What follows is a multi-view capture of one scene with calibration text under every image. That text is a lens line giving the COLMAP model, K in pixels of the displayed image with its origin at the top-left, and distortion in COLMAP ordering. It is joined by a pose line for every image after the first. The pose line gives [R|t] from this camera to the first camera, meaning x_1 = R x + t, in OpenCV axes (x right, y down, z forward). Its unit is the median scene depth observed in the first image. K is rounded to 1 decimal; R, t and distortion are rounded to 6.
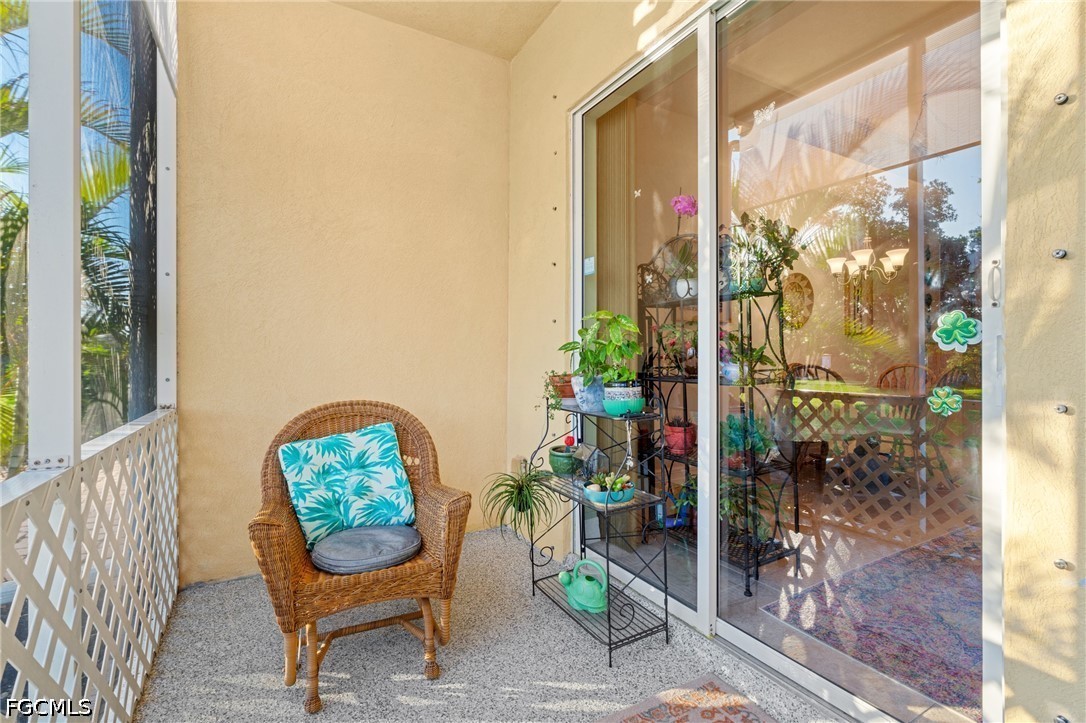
lens RADIAL K [[492.2, 0, 543.7], [0, 492.2, 354.6], [0, 0, 1]] dist [-0.009295, 0.004009]
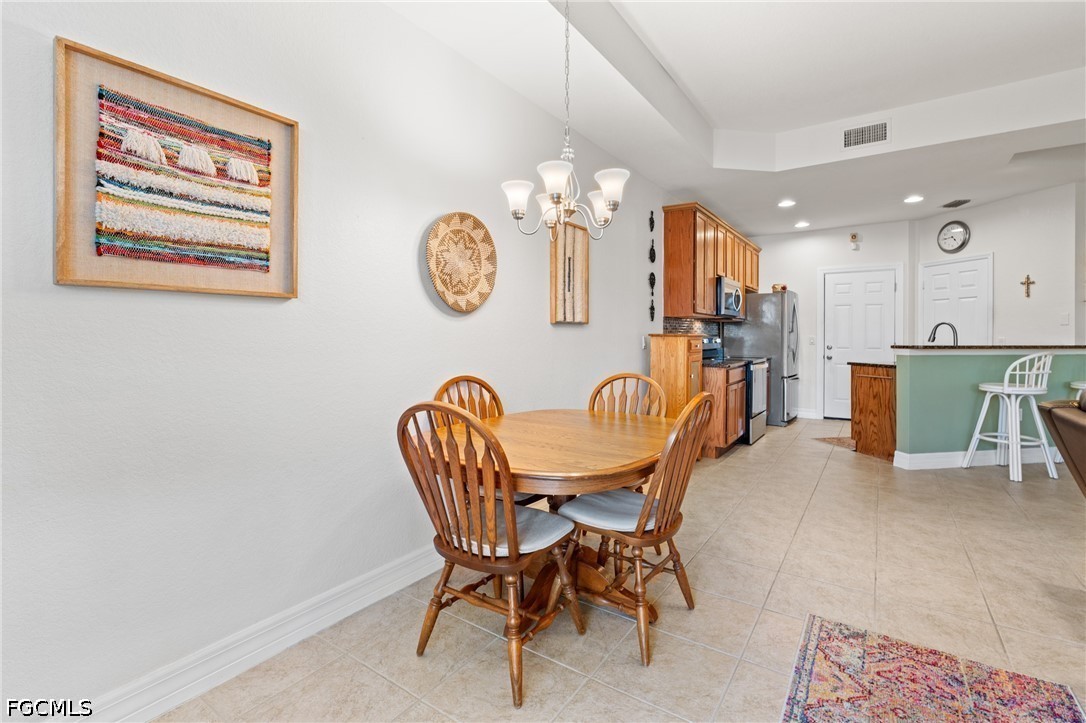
lens RADIAL K [[492.2, 0, 539.9], [0, 492.2, 340.8], [0, 0, 1]] dist [-0.009295, 0.004009]
pose [[0.900562, 0.004271, 0.434707, 0.350669], [-0.006263, 0.999975, 0.003150, -0.024691], [-0.434683, -0.005560, 0.900566, 0.462199]]
